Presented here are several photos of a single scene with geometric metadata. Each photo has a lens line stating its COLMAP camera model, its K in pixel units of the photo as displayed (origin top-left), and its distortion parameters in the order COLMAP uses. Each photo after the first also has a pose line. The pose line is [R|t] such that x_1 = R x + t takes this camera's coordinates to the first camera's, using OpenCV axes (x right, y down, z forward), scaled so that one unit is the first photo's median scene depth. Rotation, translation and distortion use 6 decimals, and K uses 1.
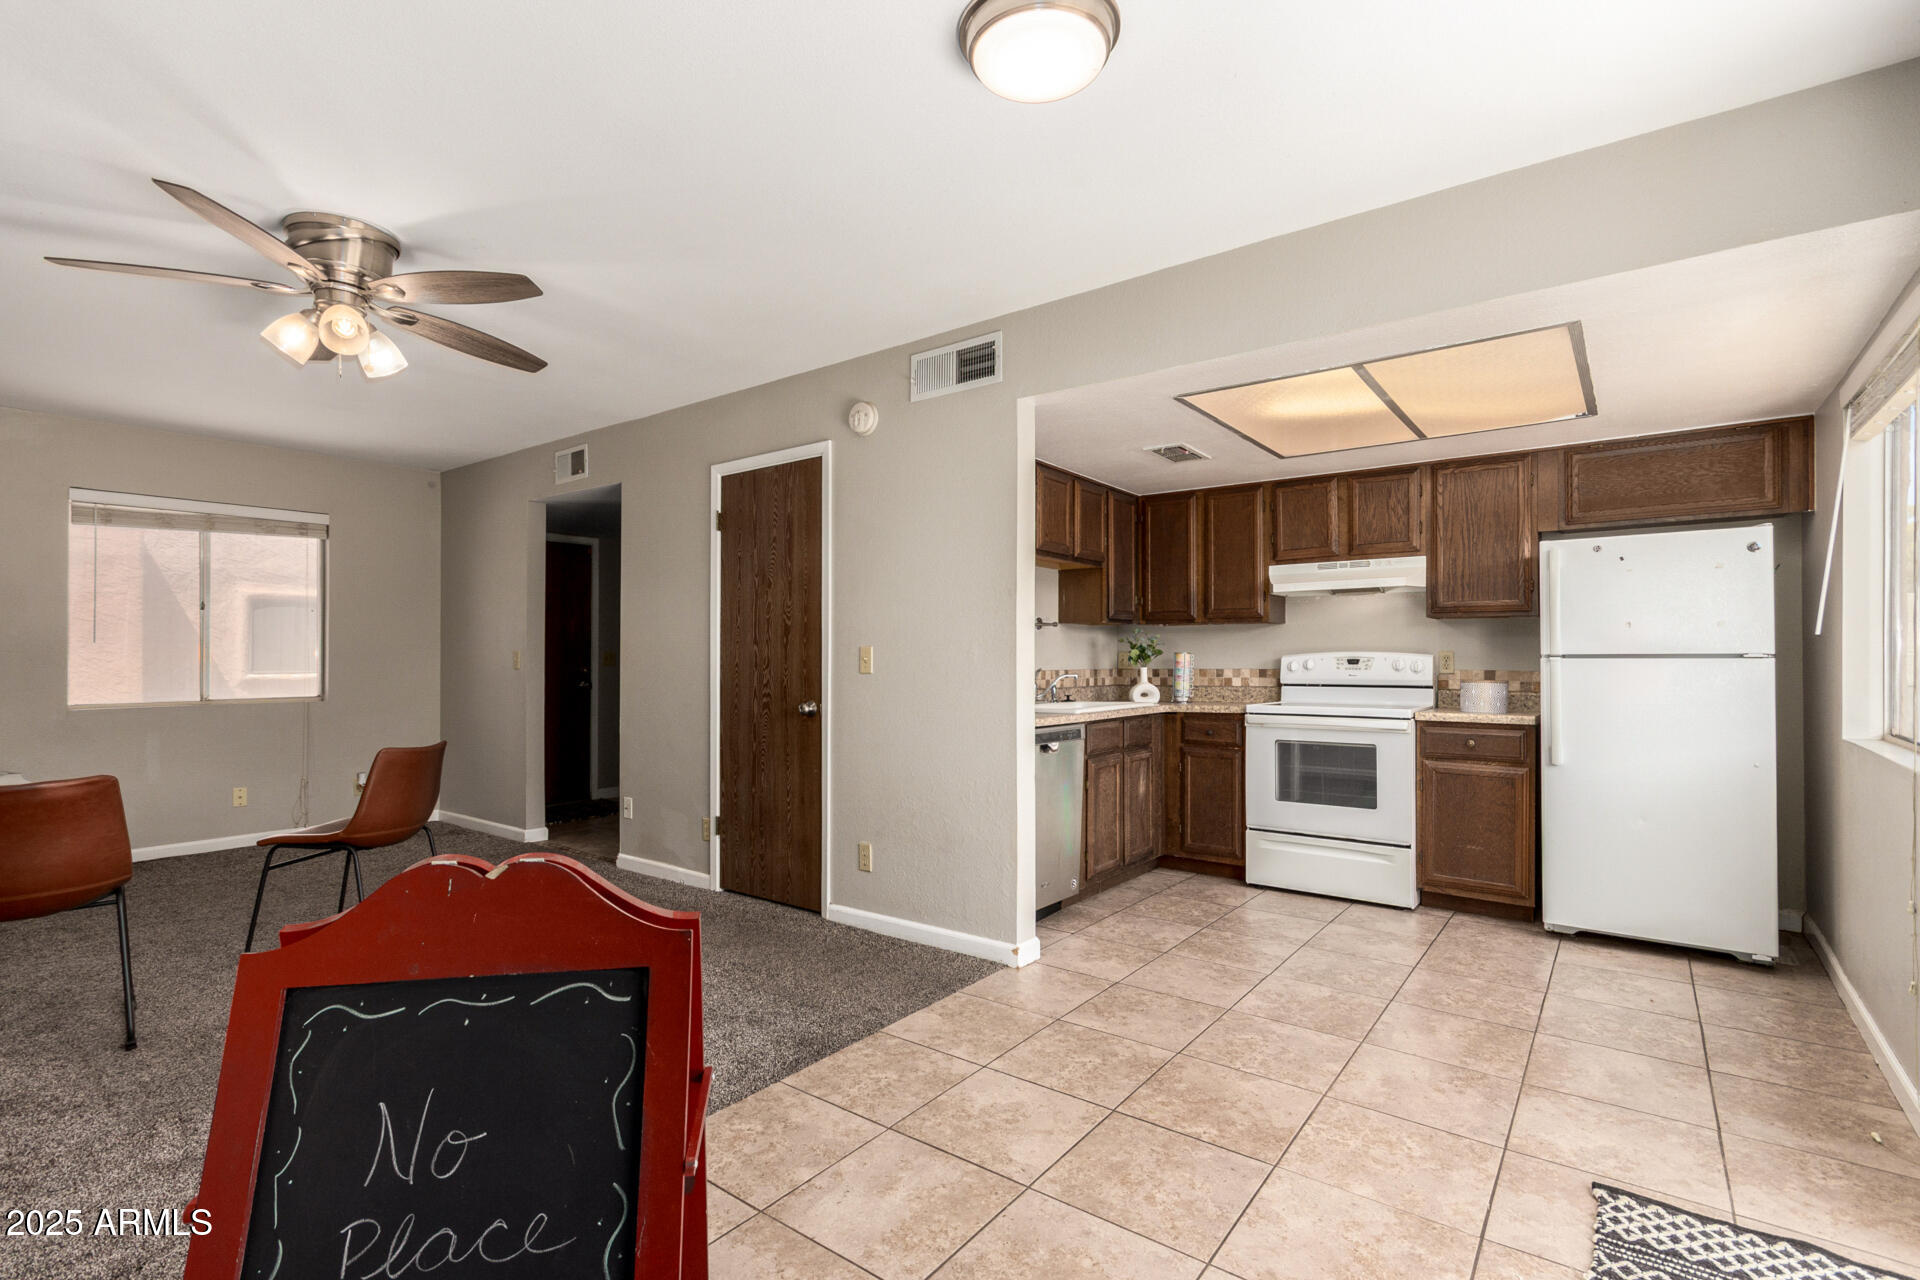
lens RADIAL K [[904.1, 0, 958.4], [0, 904.1, 648.0], [0, 0, 1]] dist [-0.001945, 0.003688]
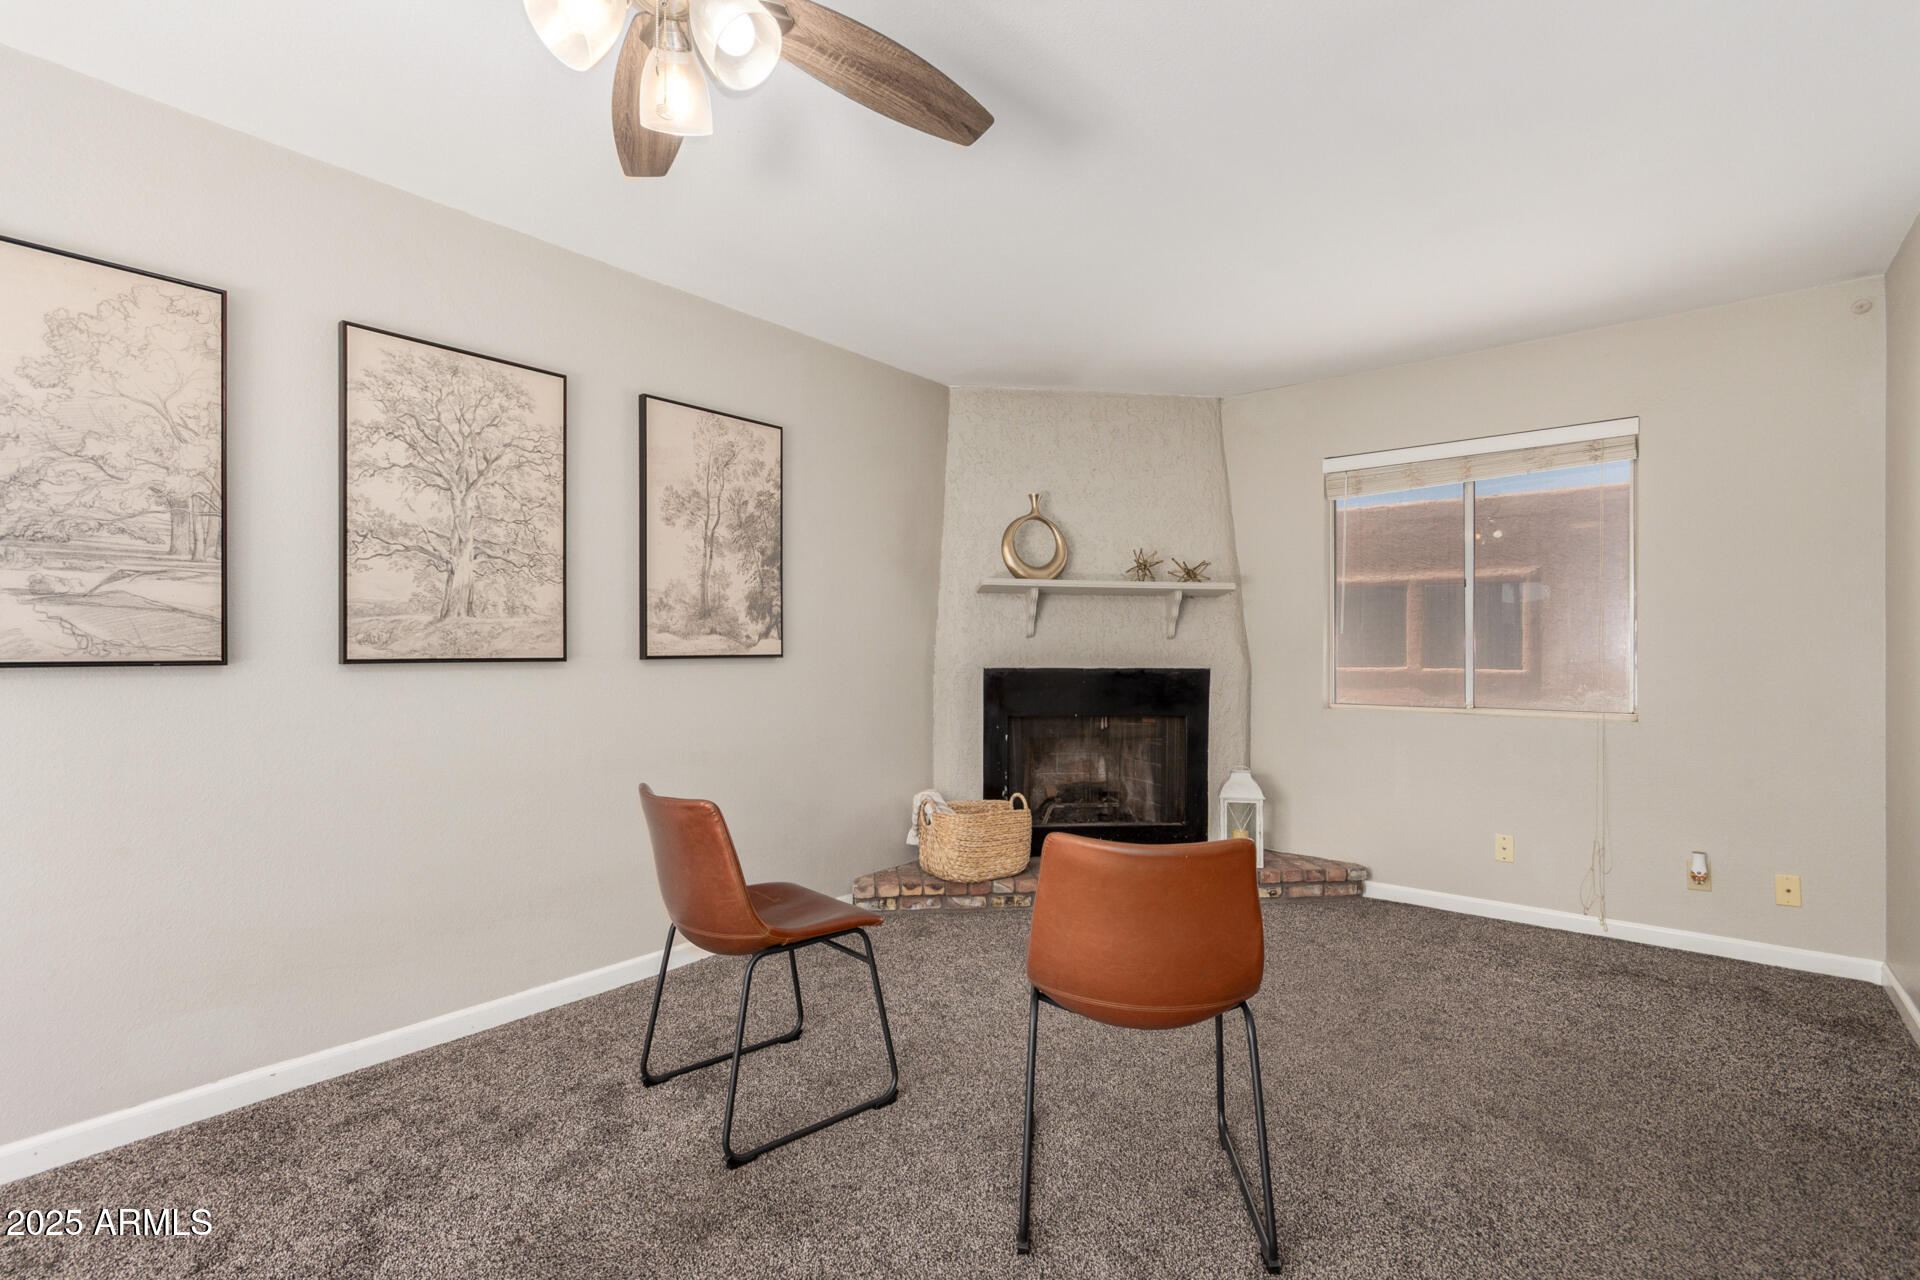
lens RADIAL K [[904.1, 0, 961.1], [0, 904.1, 642.5], [0, 0, 1]] dist [-0.001945, 0.003688]
pose [[-0.031351, -0.004422, -0.999499, -0.103971], [0.009560, 0.999943, -0.004724, 0.005120], [0.999463, -0.009703, -0.031307, 0.815564]]
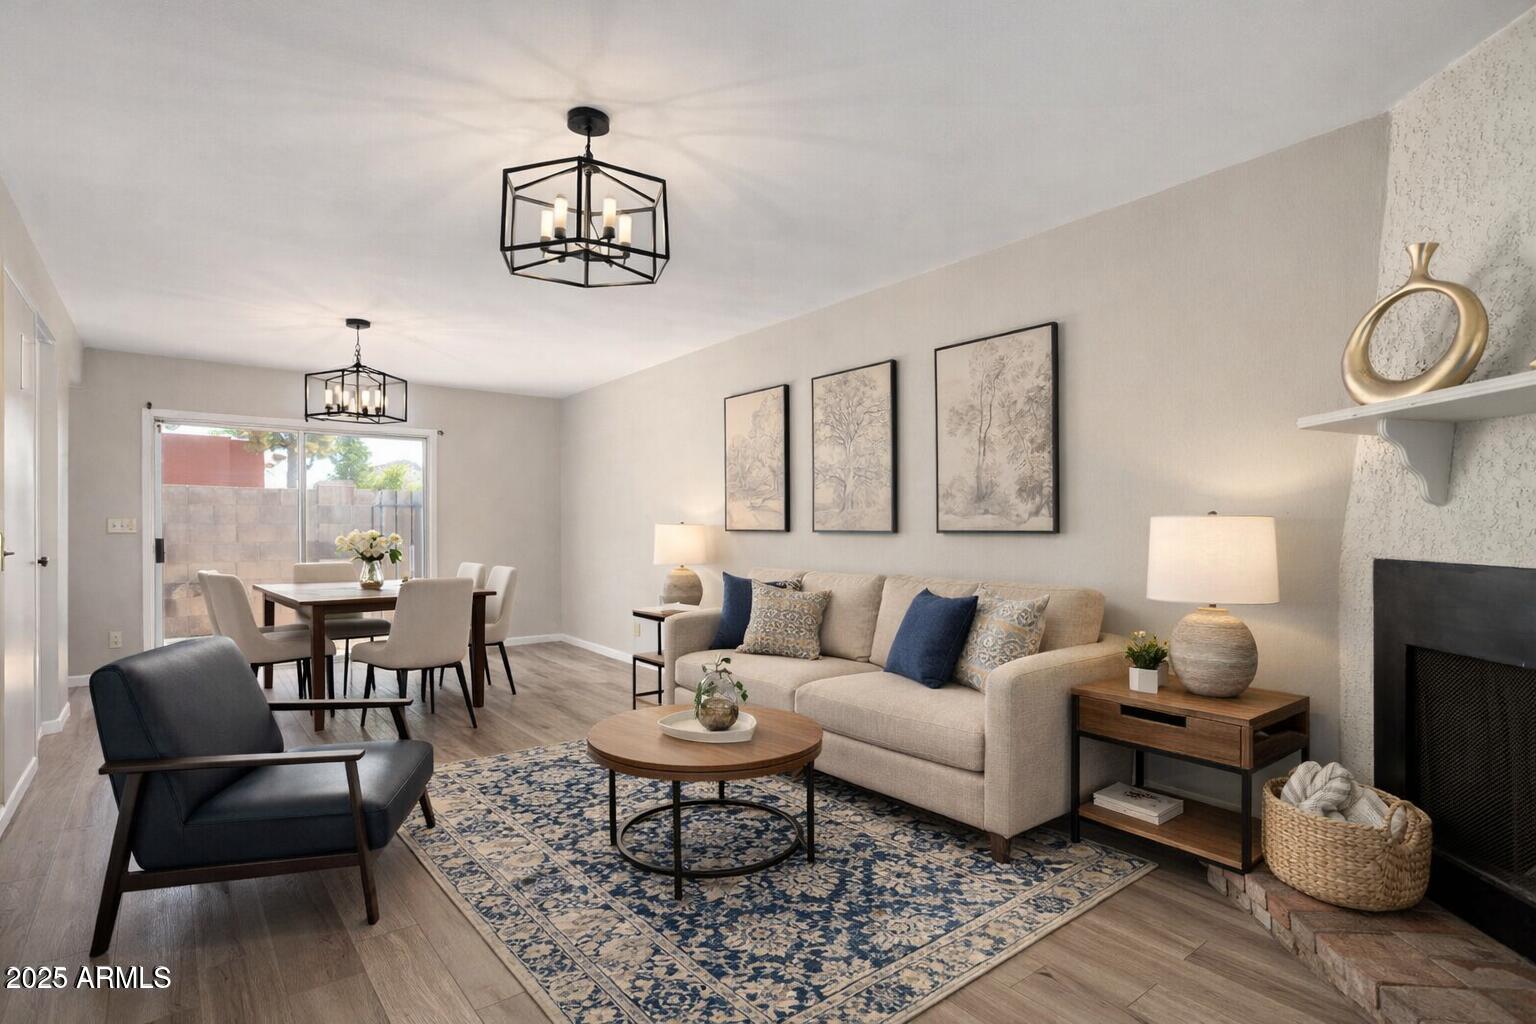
lens RADIAL K [[716.1, 0, 770.6], [0, 716.1, 522.2], [0, 0, 1]] dist [0.000579, 0.000027]
pose [[-0.973220, 0.005172, 0.229816, -0.886201], [0.002322, 0.999917, -0.012671, 0.010829], [-0.229863, -0.011798, -0.973151, 1.442007]]
